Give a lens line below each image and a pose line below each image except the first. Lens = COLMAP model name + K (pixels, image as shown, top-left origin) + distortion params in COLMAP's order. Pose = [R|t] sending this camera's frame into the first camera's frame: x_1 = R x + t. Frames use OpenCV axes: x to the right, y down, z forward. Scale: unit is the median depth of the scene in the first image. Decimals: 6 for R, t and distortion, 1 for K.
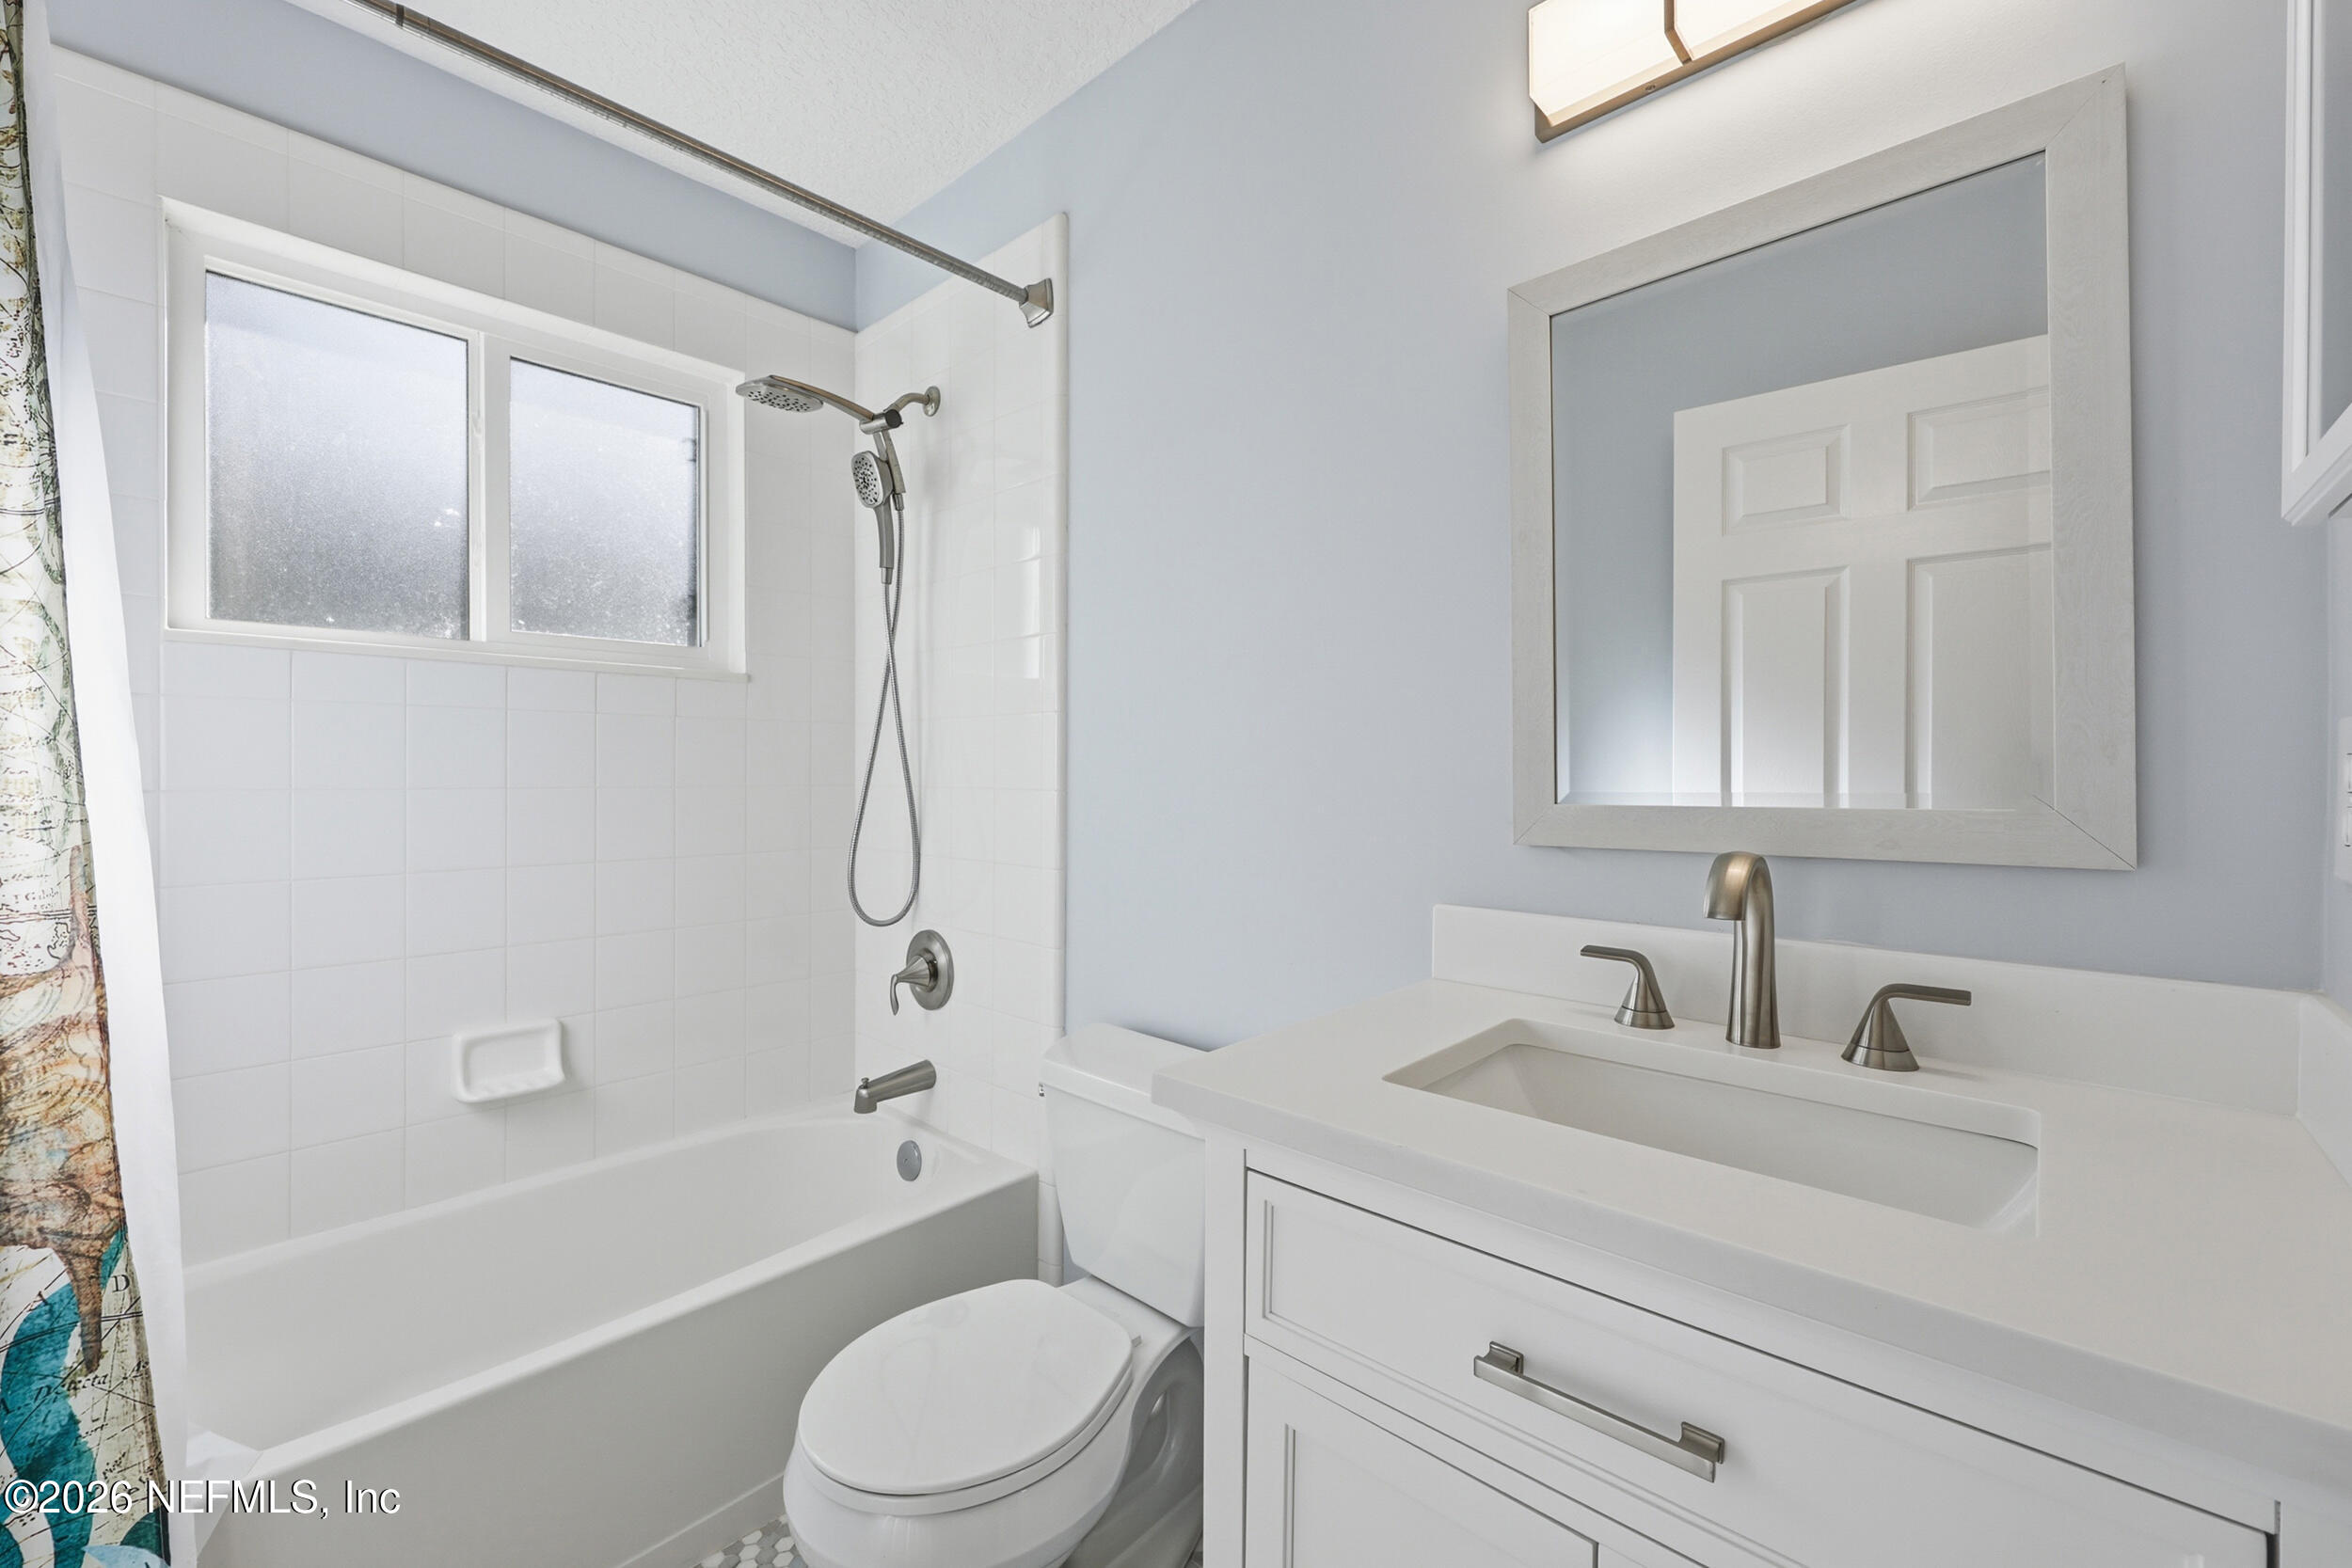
lens RADIAL K [[955.3, 0, 1176.0], [0, 955.3, 784.0], [0, 0, 1]] dist [0.002139, -0.000005]
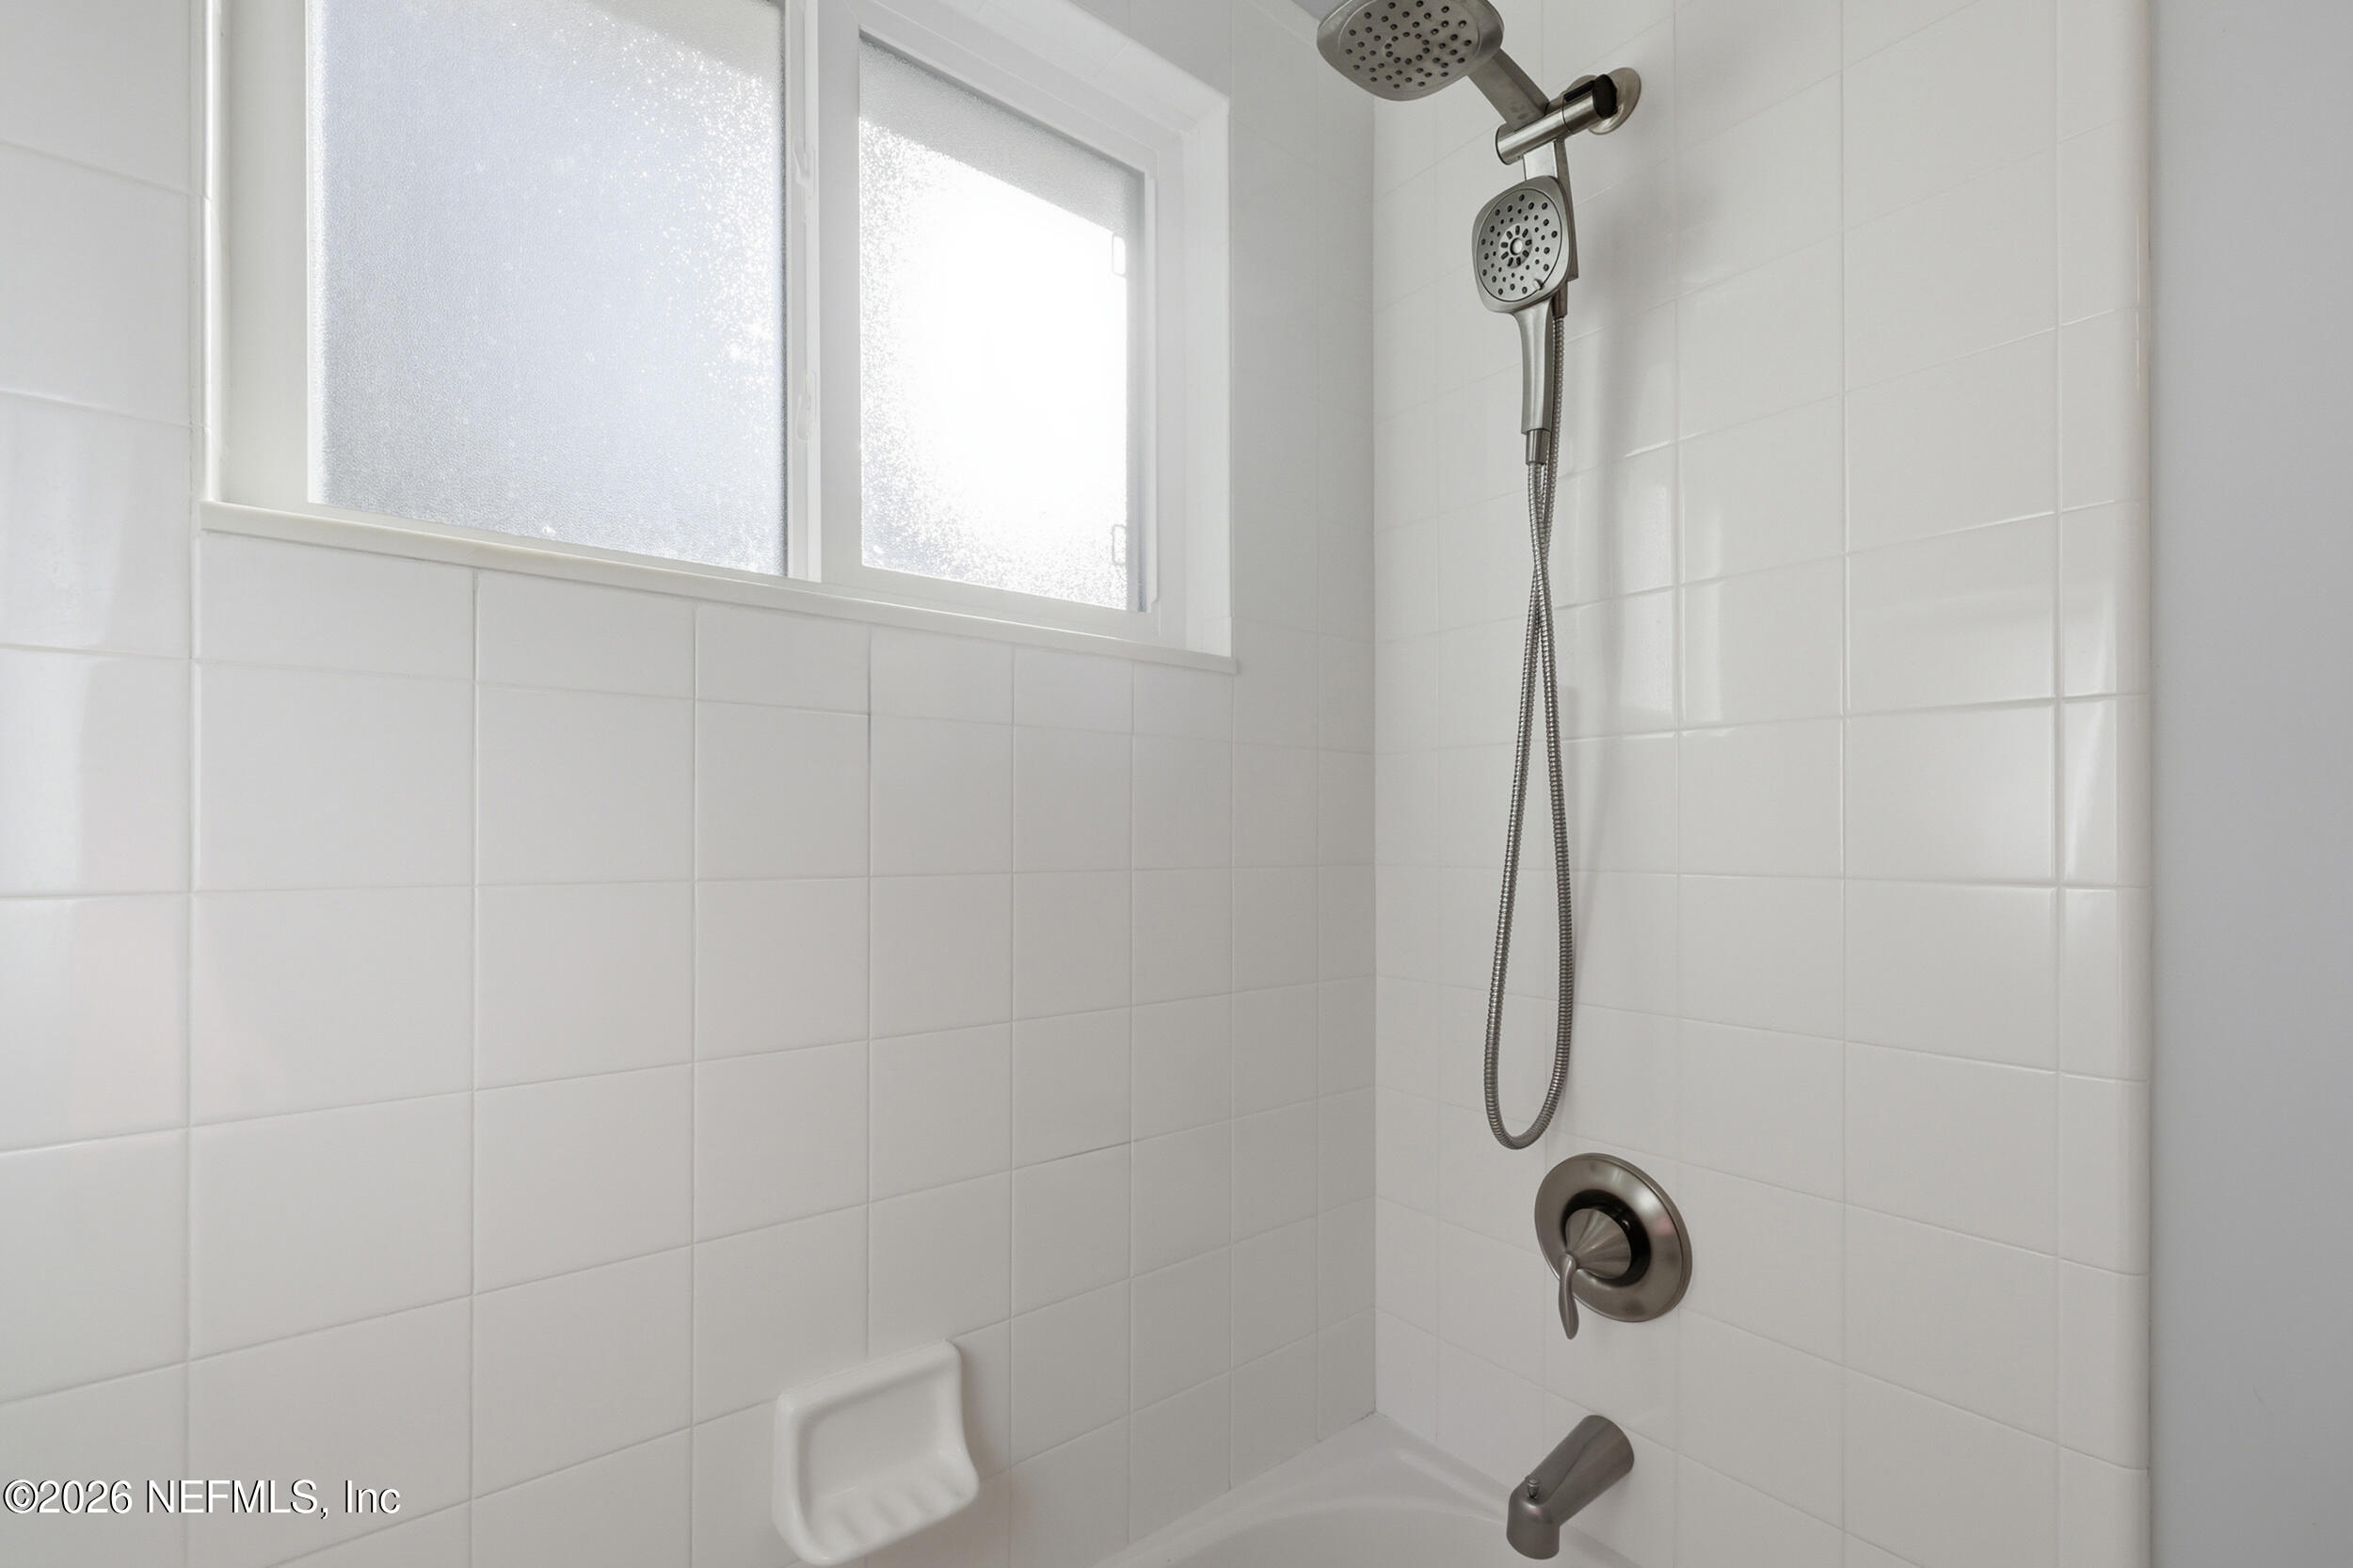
lens RADIAL K [[988.8, 0, 1174.2], [0, 988.8, 849.0], [0, 0, 1]] dist [-0.001271, -0.000117]
pose [[0.986389, 0.001221, -0.164423, -0.416619], [-0.001403, 0.999999, -0.000996, -0.007160], [0.164421, 0.001214, 0.986389, 0.475124]]
